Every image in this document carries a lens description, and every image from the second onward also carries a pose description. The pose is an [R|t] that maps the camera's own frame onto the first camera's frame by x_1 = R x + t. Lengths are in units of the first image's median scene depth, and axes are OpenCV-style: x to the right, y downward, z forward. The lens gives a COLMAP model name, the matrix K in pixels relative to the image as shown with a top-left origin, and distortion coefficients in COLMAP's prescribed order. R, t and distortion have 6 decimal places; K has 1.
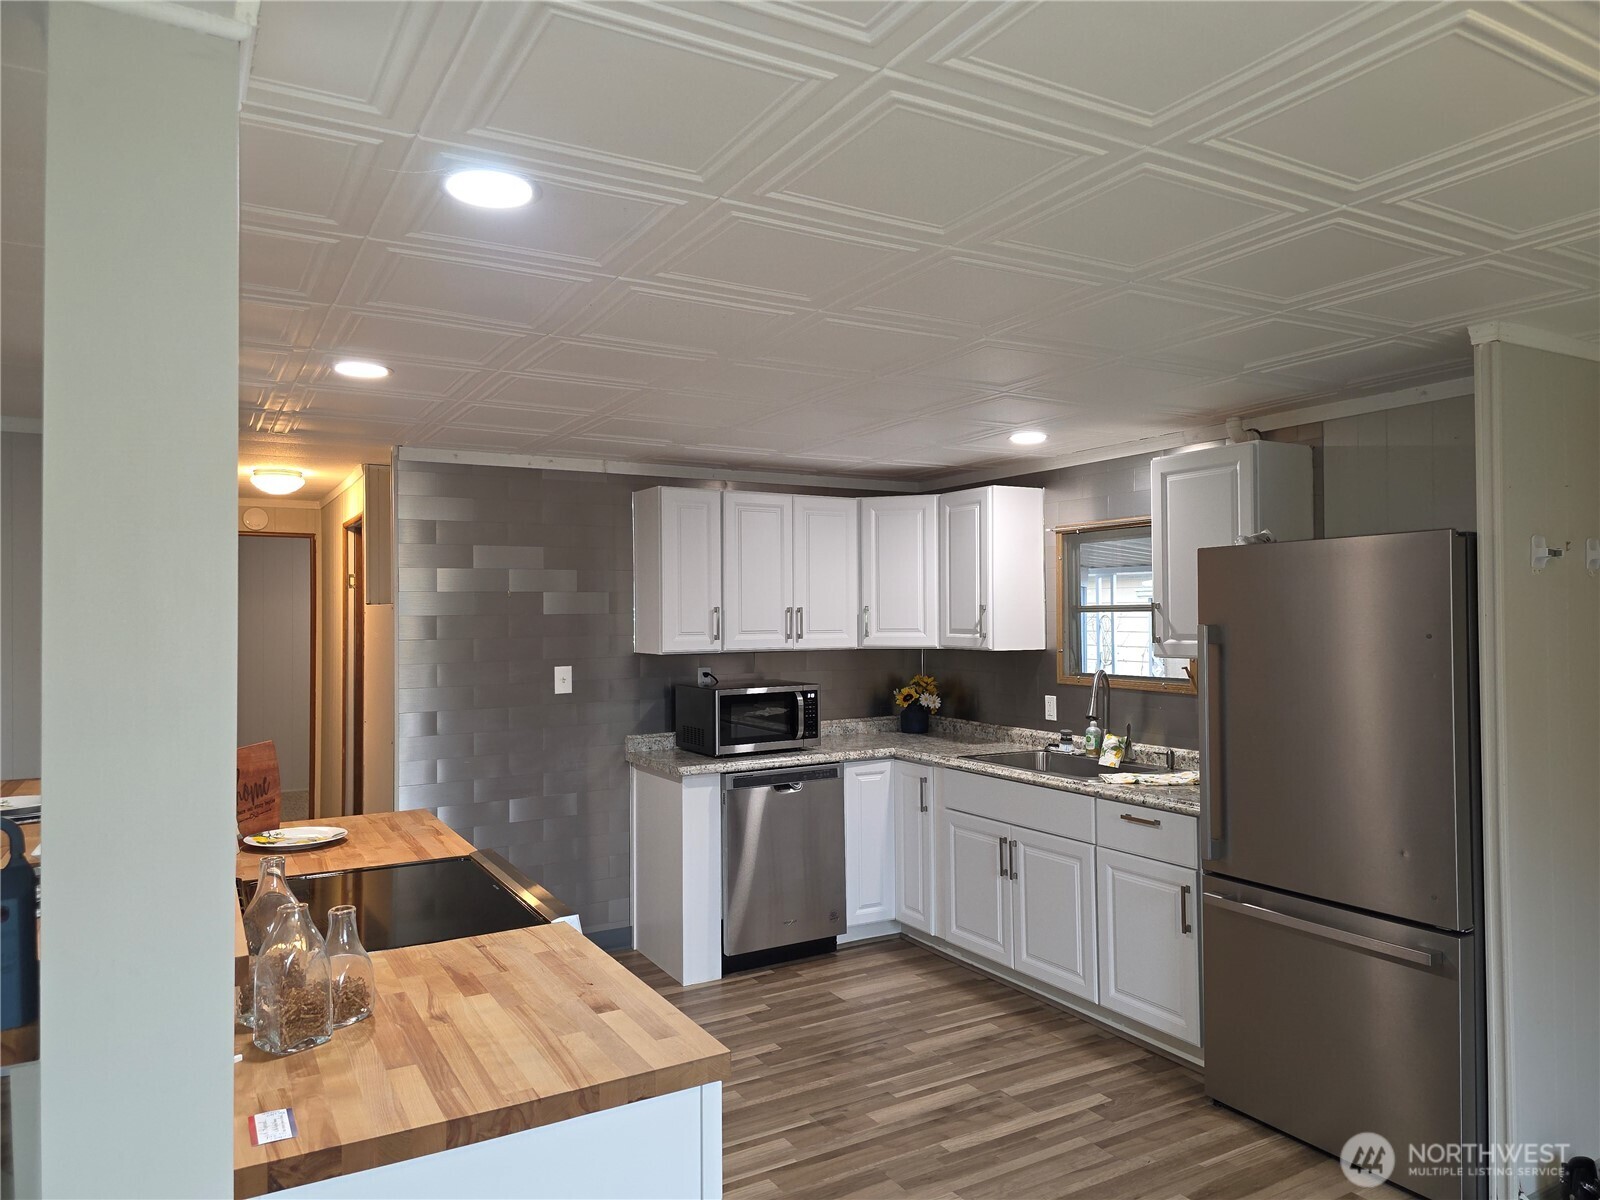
lens RADIAL K [[1071.0, 0, 797.4], [0, 1071.0, 597.7], [0, 0, 1]] dist [0.017594, -0.030126]
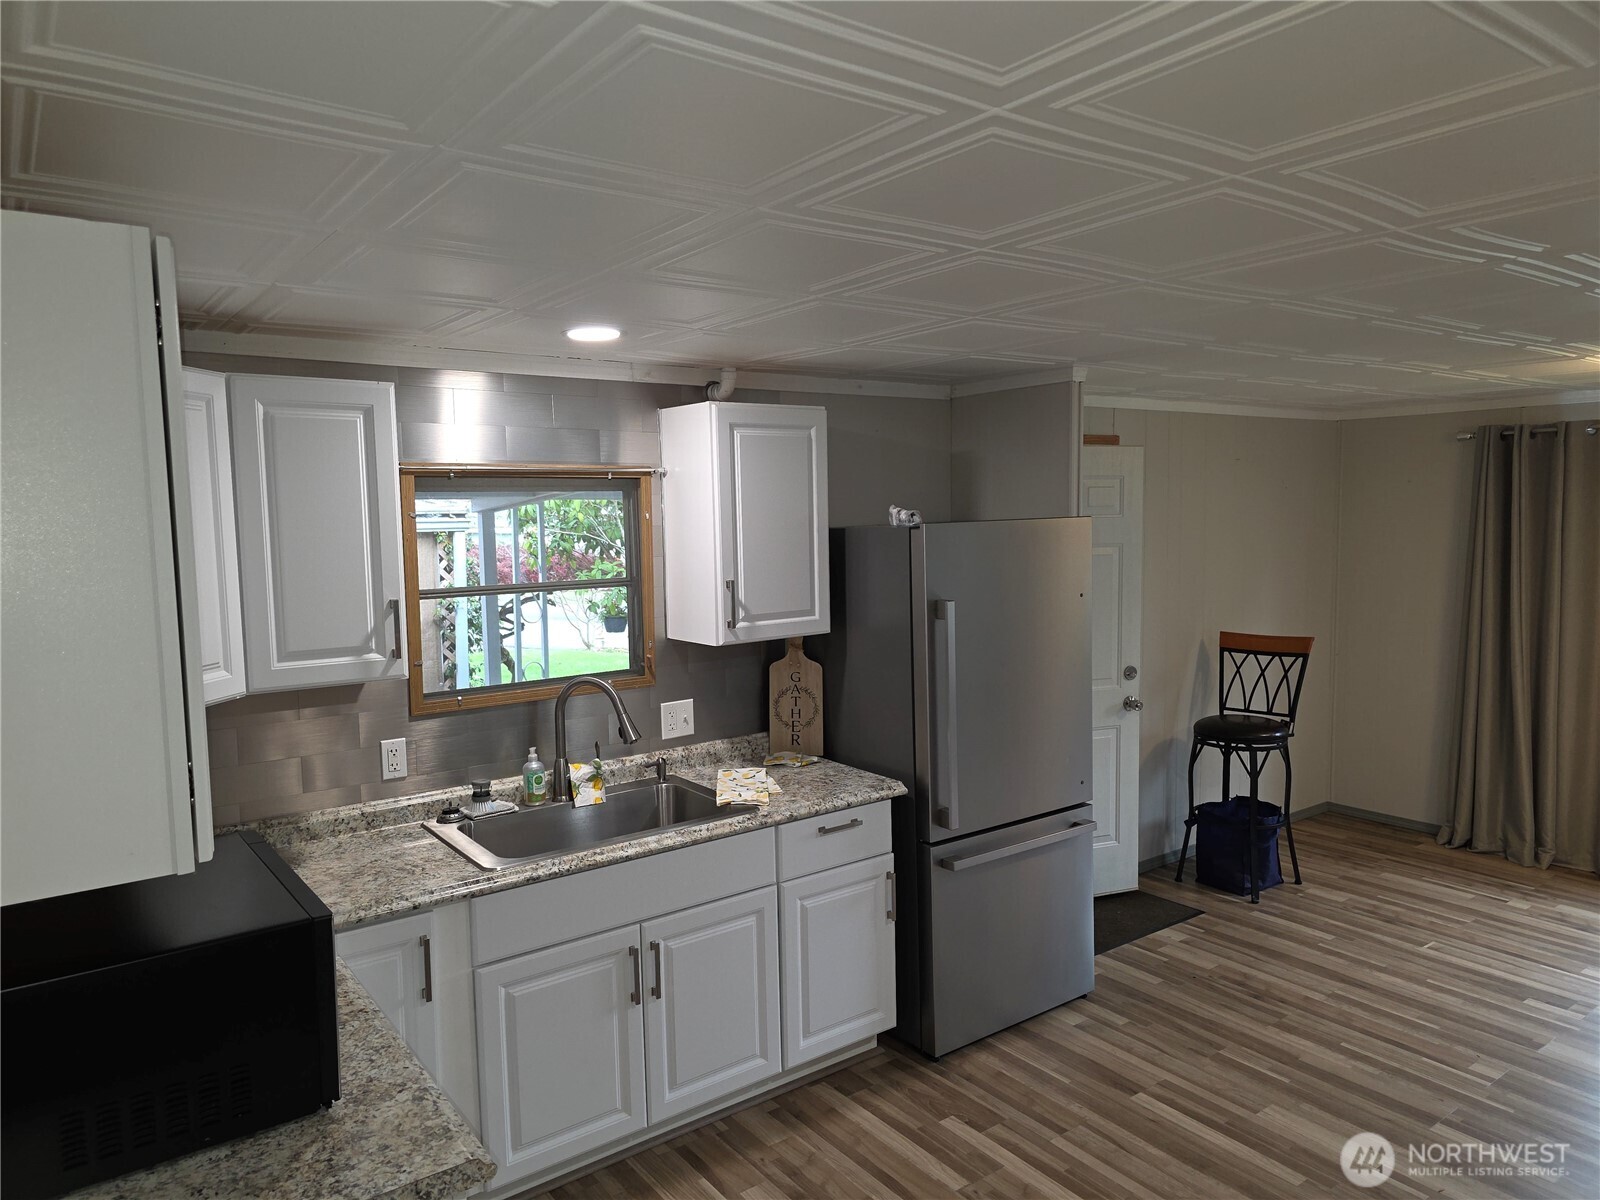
lens RADIAL K [[1071.0, 0, 796.3], [0, 1071.0, 596.0], [0, 0, 1]] dist [0.017594, -0.030126]
pose [[-0.112265, -0.074540, 0.990879, -0.531260], [0.003937, 0.997141, 0.075457, -0.047723], [-0.993670, 0.012372, -0.111651, 1.128055]]
